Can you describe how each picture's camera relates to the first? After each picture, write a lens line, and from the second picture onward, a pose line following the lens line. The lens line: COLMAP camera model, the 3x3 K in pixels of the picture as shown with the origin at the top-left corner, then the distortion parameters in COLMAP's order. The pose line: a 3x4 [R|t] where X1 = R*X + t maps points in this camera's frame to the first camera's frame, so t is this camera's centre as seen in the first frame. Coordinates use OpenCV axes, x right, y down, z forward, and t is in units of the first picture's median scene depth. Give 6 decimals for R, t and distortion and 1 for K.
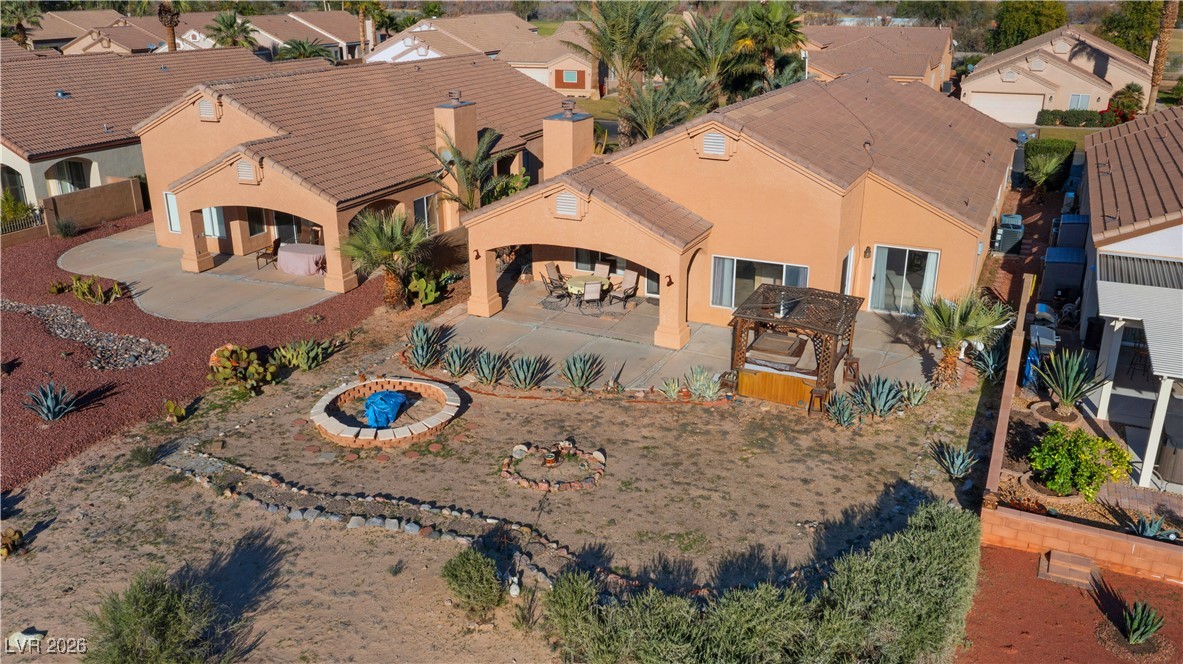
lens RADIAL K [[945.5, 0, 605.8], [0, 945.5, 333.6], [0, 0, 1]] dist [-0.009883, -0.003809]
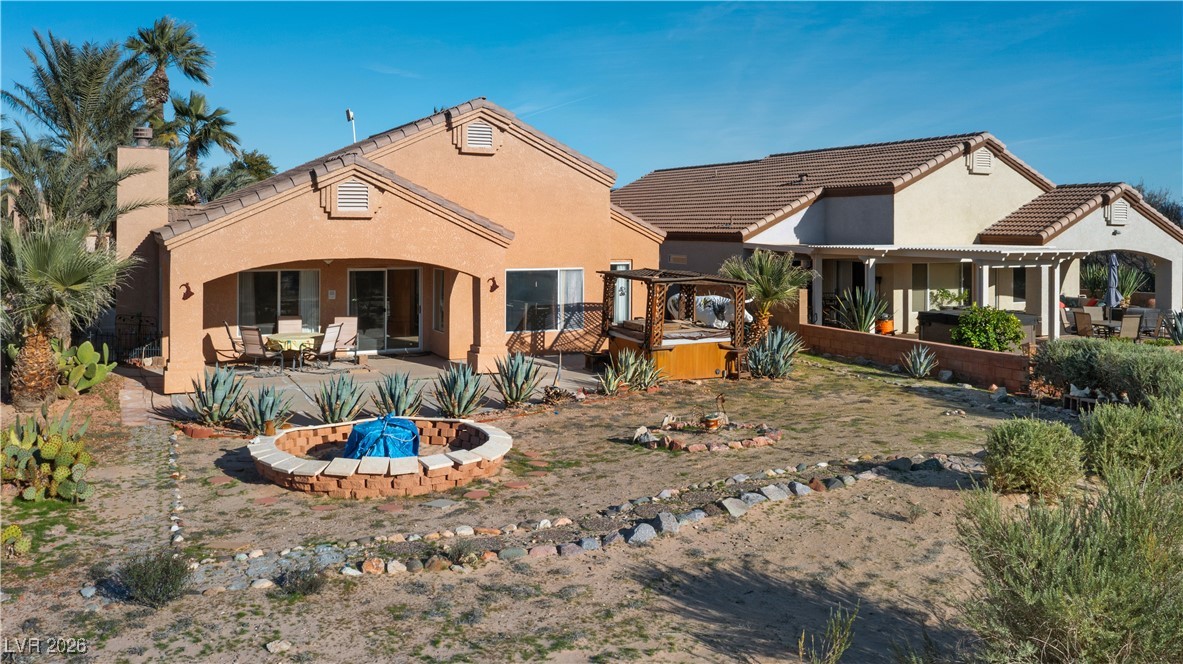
lens RADIAL K [[956.8, 0, 608.3], [0, 956.8, 233.0], [0, 0, 1]] dist [-0.011811, -0.000623]
pose [[0.613593, -0.003371, 0.789615, -0.534974], [0.269402, 0.940884, -0.205330, 0.099492], [-0.742244, 0.338713, 0.578228, 0.468067]]
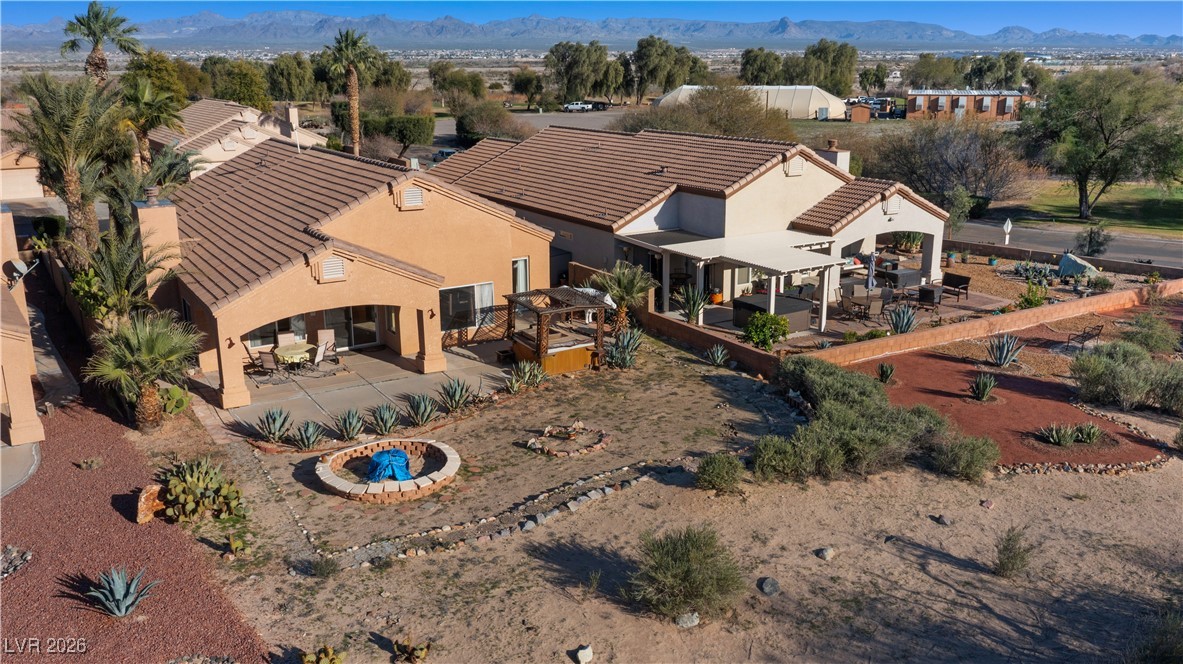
lens RADIAL K [[972.1, 0, 616.6], [0, 972.1, 328.7], [0, 0, 1]] dist [-0.016381, 0.006293]
pose [[0.529081, -0.226593, 0.817759, -0.832916], [0.295368, 0.952602, 0.072857, -0.061014], [-0.795507, 0.202992, 0.570931, 0.146508]]
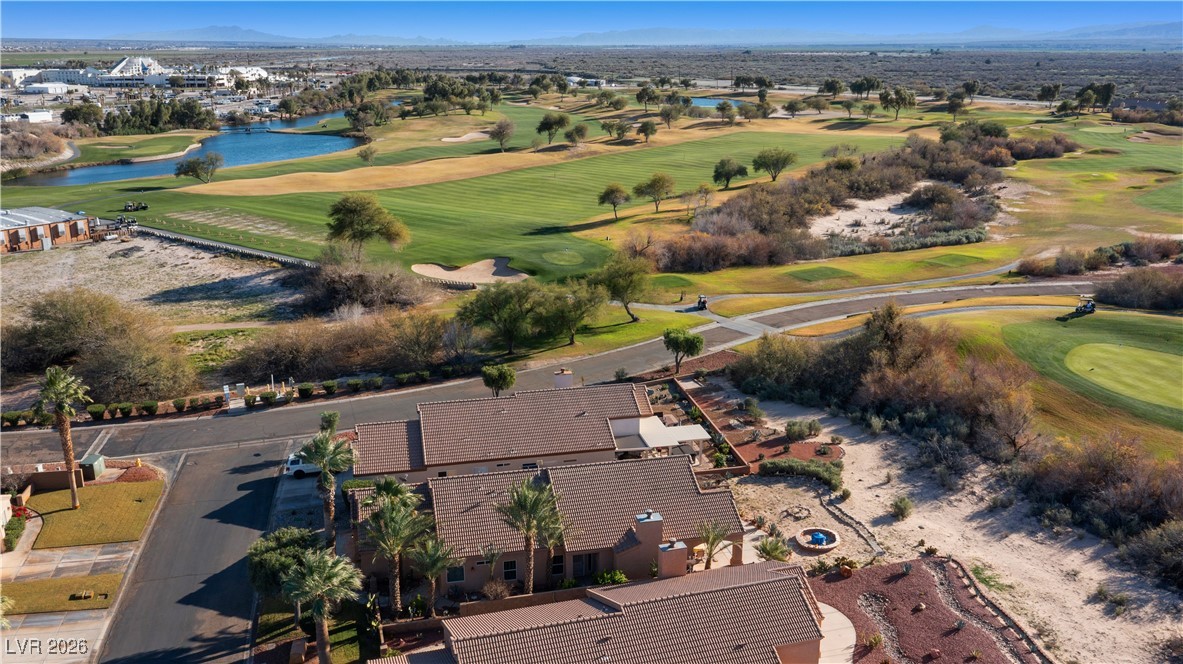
lens RADIAL K [[907.2, 0, 600.0], [0, 907.2, 331.7], [0, 0, 1]] dist [-0.012438, 0.002518]
pose [[-0.607780, -0.220703, 0.762820, -1.818463], [0.276901, 0.841410, 0.464063, -1.982333], [-0.744264, 0.493274, -0.450279, 2.356146]]
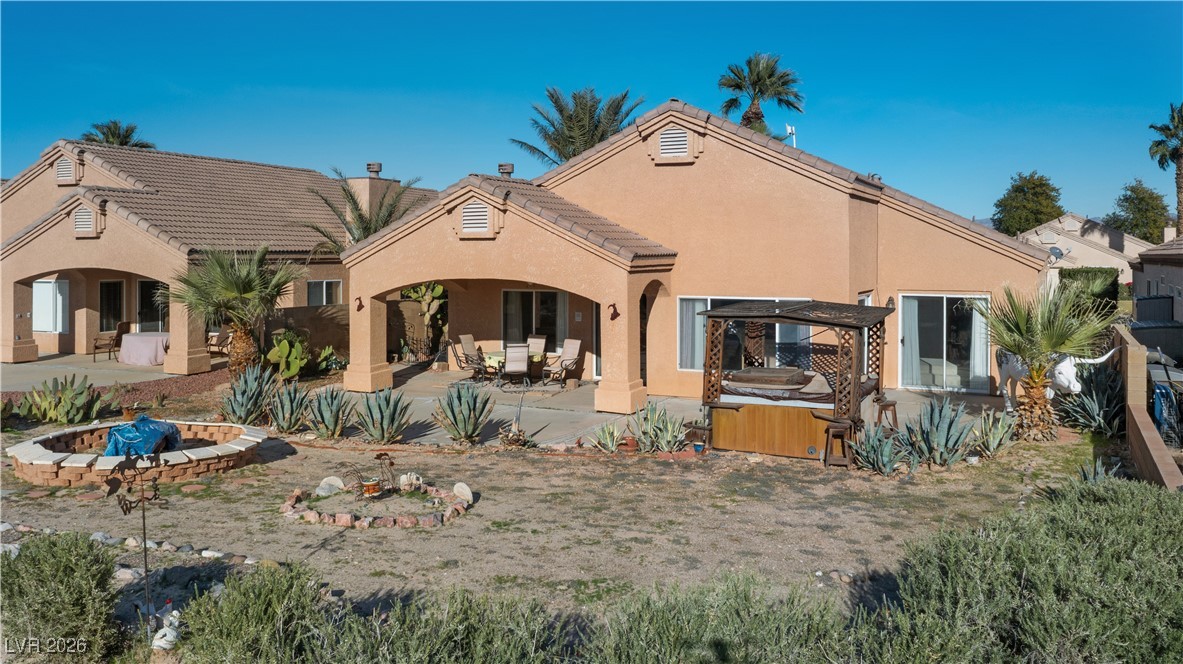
lens RADIAL K [[962.2, 0, 598.6], [0, 962.2, 253.5], [0, 0, 1]] dist [-0.012869, 0.002805]
pose [[0.999958, -0.002740, -0.008739, 0.065358], [-0.000458, 0.938064, -0.346462, 0.159107], [0.009147, 0.346452, 0.938023, 0.326860]]
